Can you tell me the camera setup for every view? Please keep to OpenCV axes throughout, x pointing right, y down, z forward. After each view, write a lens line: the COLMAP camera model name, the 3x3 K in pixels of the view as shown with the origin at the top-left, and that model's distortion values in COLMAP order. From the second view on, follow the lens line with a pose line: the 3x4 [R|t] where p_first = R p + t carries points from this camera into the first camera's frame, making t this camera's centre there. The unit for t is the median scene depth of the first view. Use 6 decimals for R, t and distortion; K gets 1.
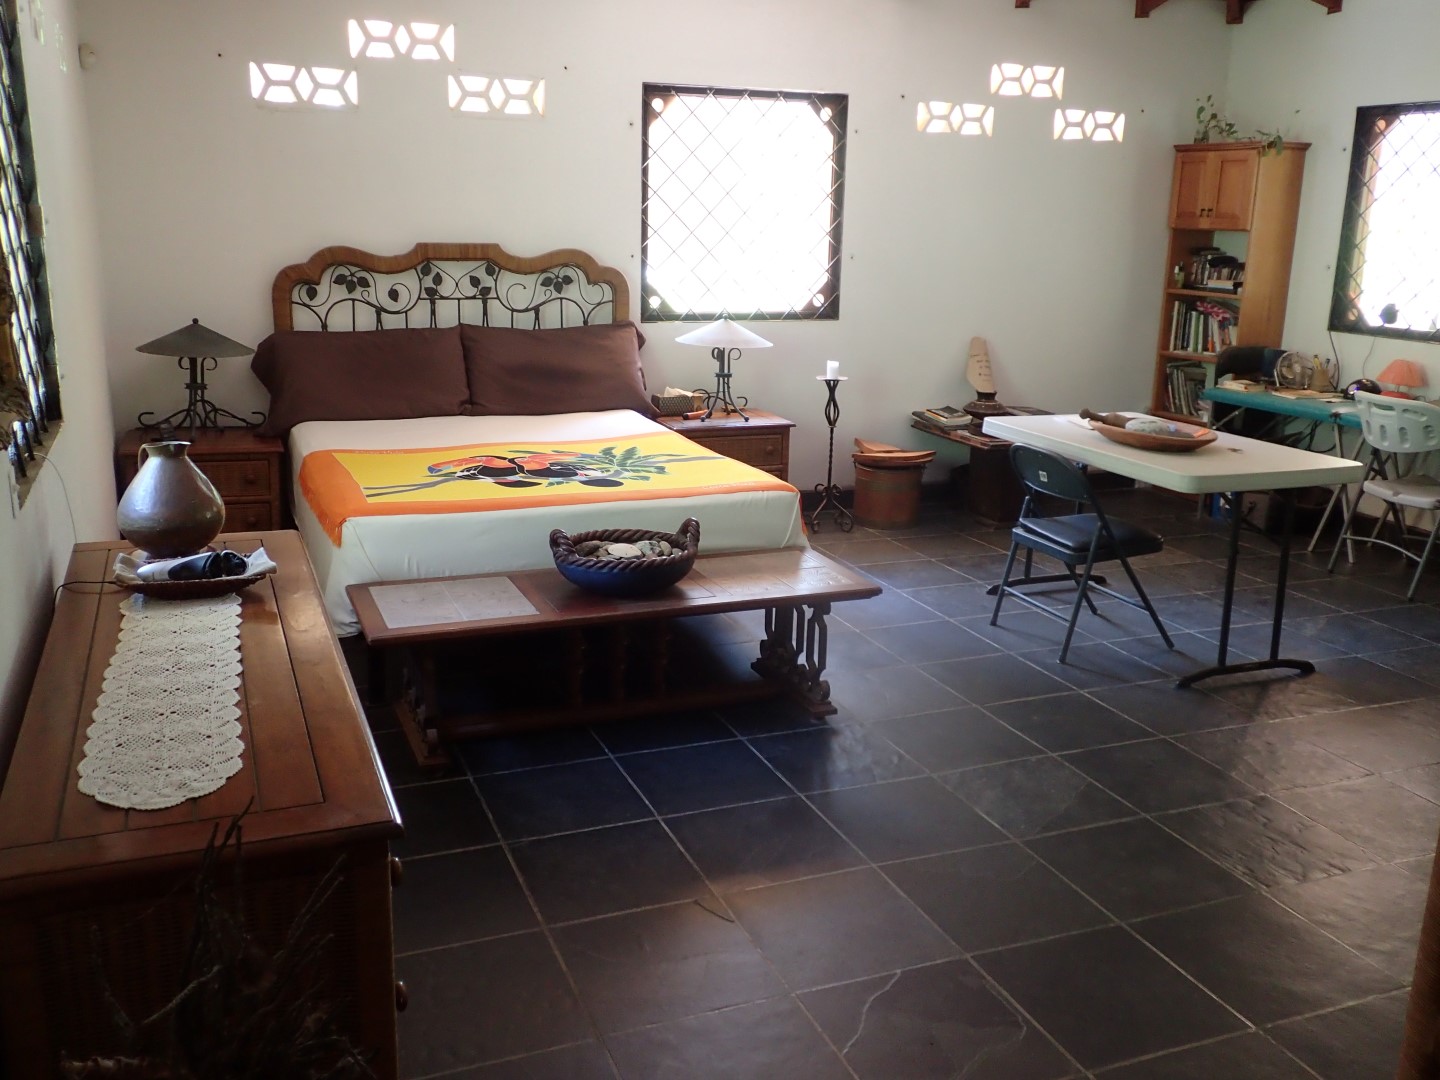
lens RADIAL K [[1310.6, 0, 715.1], [0, 1310.6, 535.3], [0, 0, 1]] dist [0.010309, -0.002924]
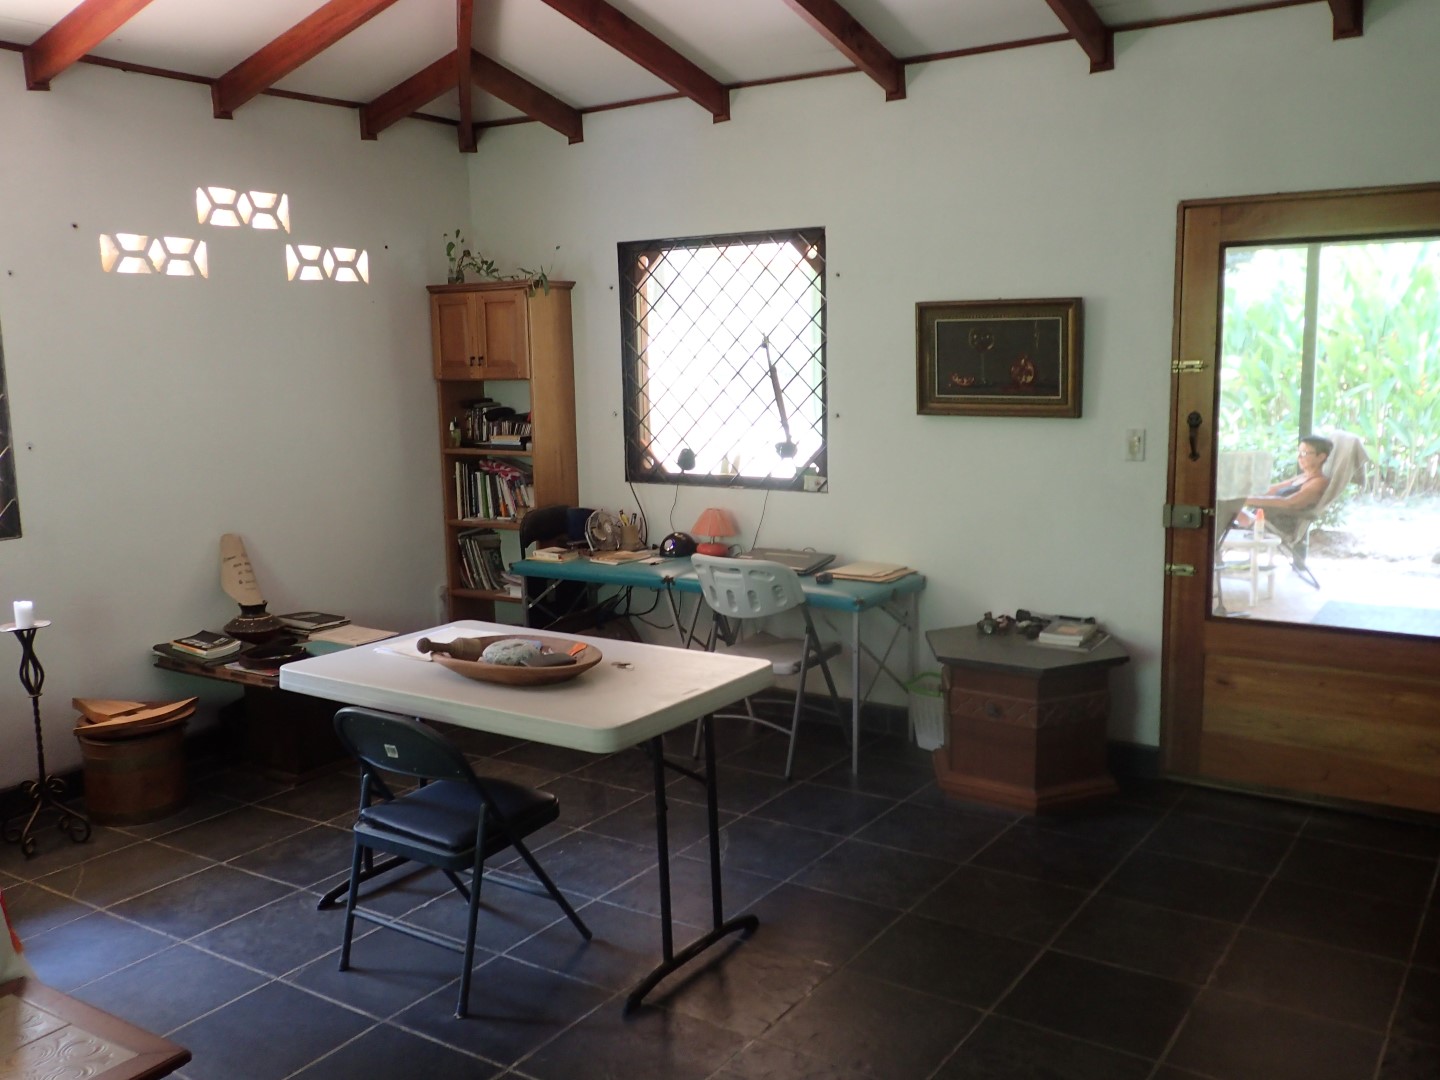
lens RADIAL K [[1310.6, 0, 715.1], [0, 1310.6, 535.3], [0, 0, 1]] dist [0.010309, -0.002924]
pose [[0.829666, -0.119625, 0.545293, 0.018796], [0.174582, 0.983377, -0.049897, -0.064641], [-0.530260, 0.136596, 0.836759, 0.216830]]
